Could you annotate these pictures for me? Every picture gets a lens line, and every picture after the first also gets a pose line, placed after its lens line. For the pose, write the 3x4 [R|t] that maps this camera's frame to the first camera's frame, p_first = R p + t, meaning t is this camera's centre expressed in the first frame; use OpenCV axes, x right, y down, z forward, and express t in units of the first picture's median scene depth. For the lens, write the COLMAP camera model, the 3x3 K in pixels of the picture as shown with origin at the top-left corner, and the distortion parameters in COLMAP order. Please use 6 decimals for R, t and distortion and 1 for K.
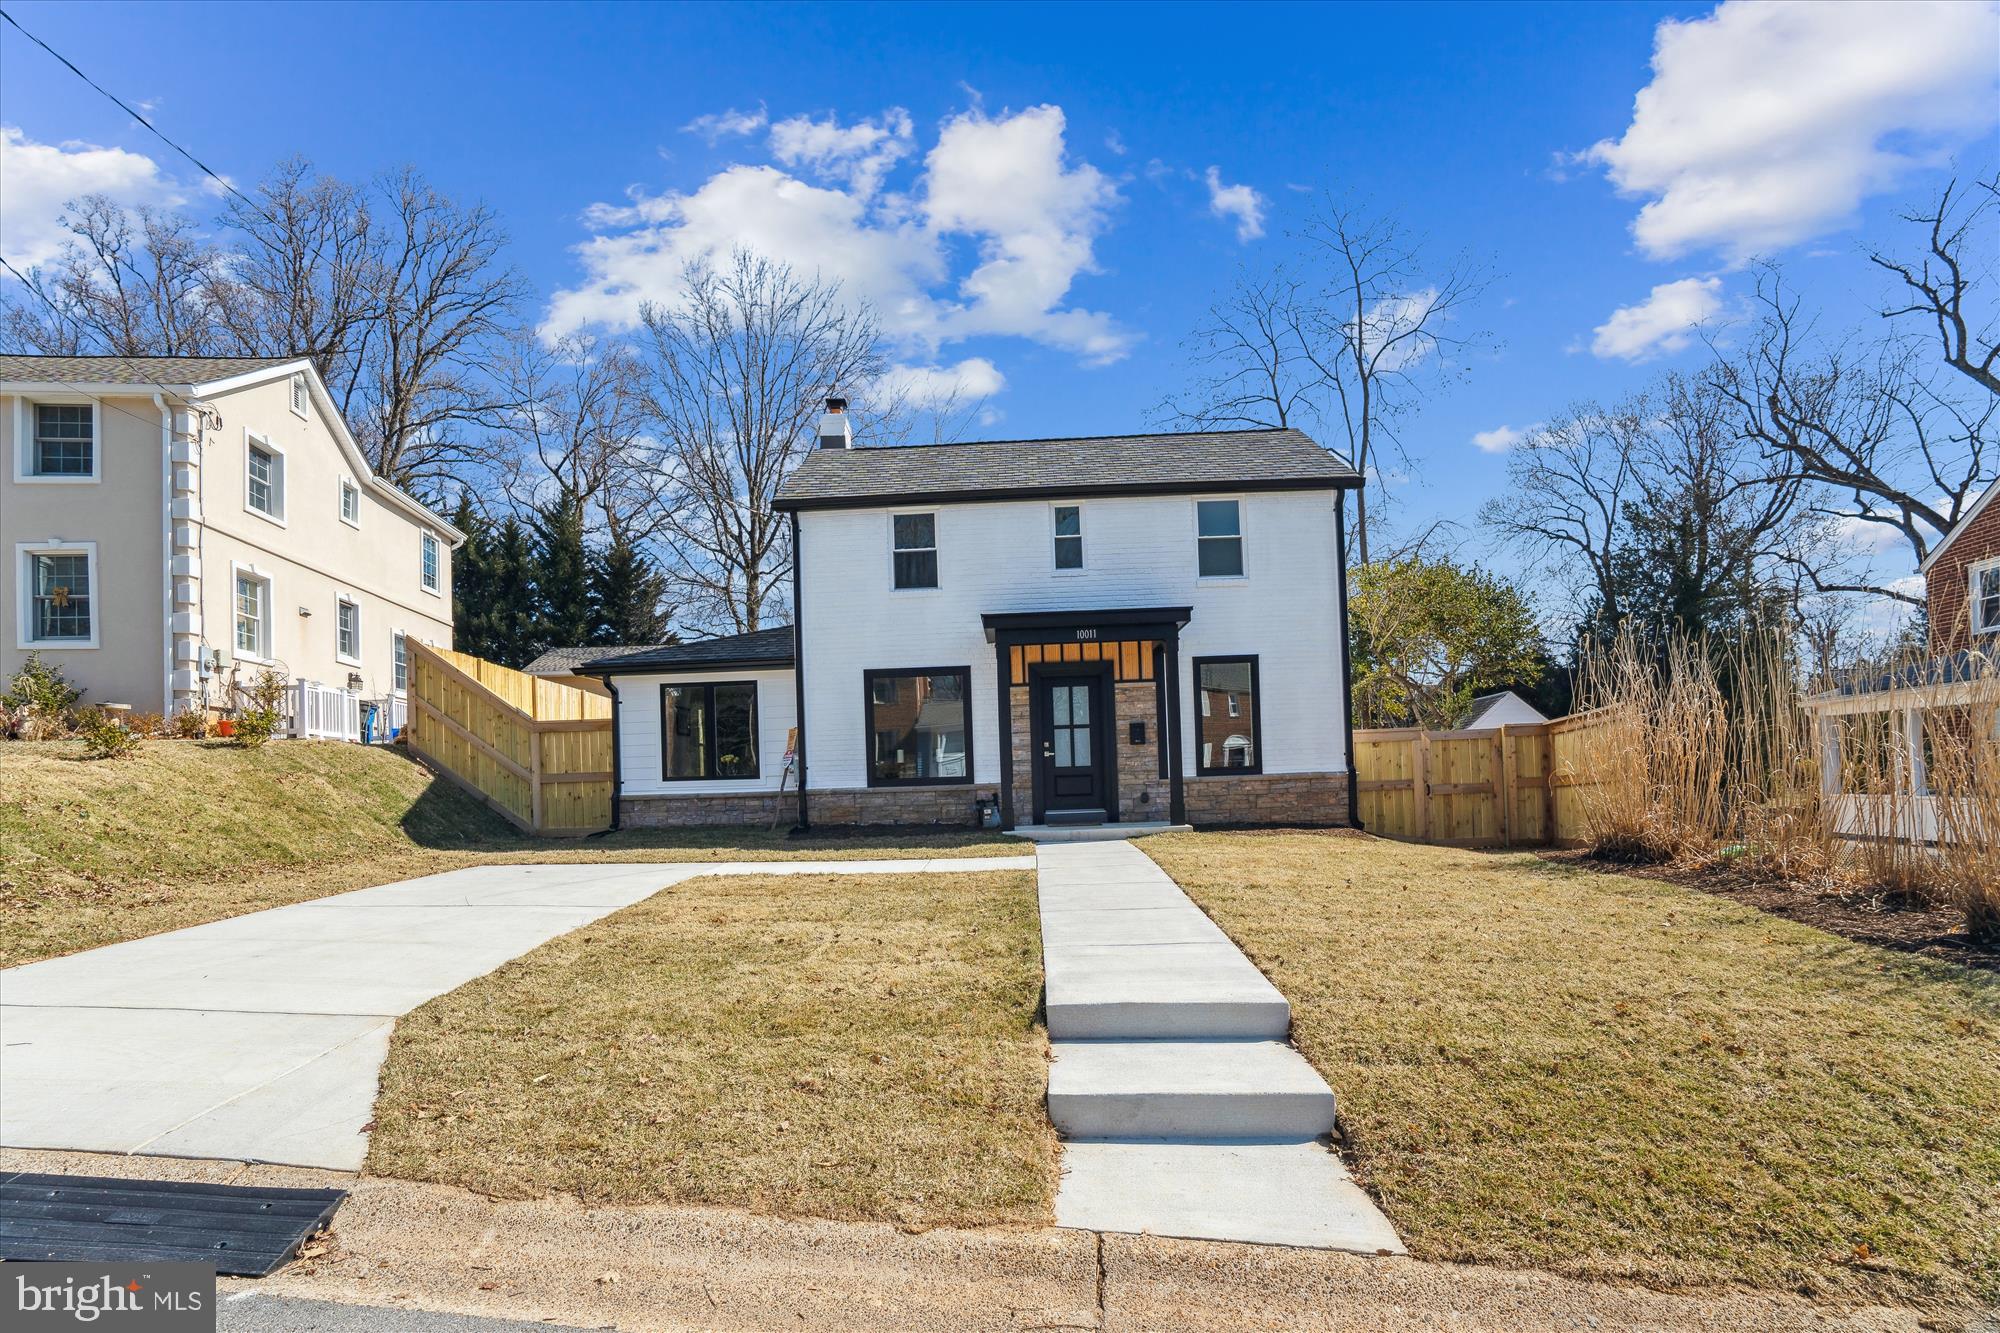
lens RADIAL K [[798.8, 0, 999.0], [0, 798.8, 756.7], [0, 0, 1]] dist [0.000613, 0.000039]
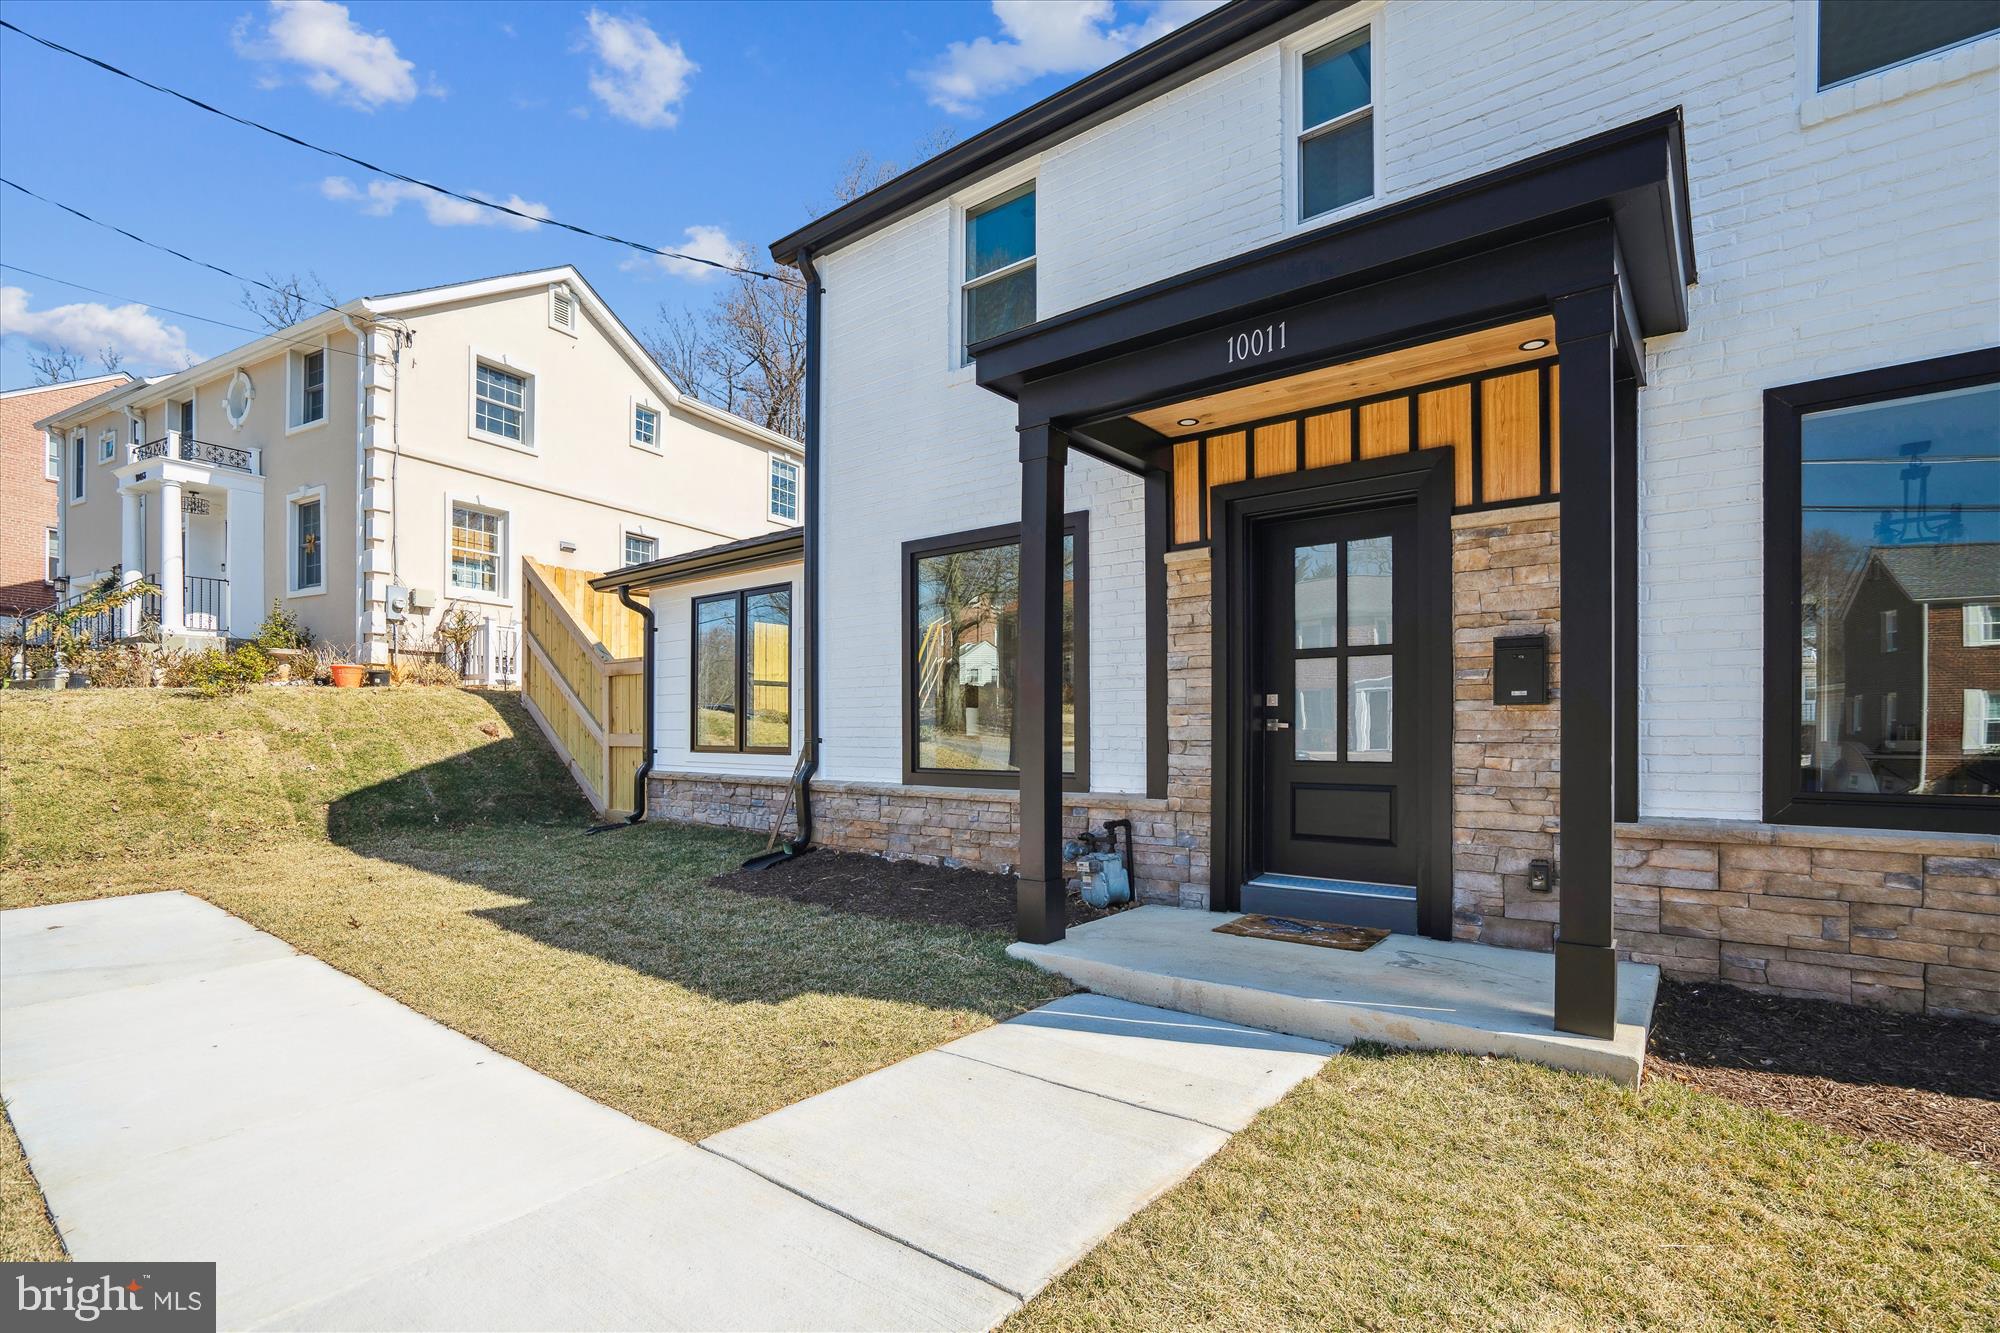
lens RADIAL K [[926.5, 0, 999.5], [0, 926.5, 734.0], [0, 0, 1]] dist [-0.011676, 0.000259]
pose [[0.810023, 0.030920, -0.585582, 0.212157], [-0.013294, 0.999320, 0.034378, -0.012705], [0.586247, -0.020062, 0.809884, 0.567386]]
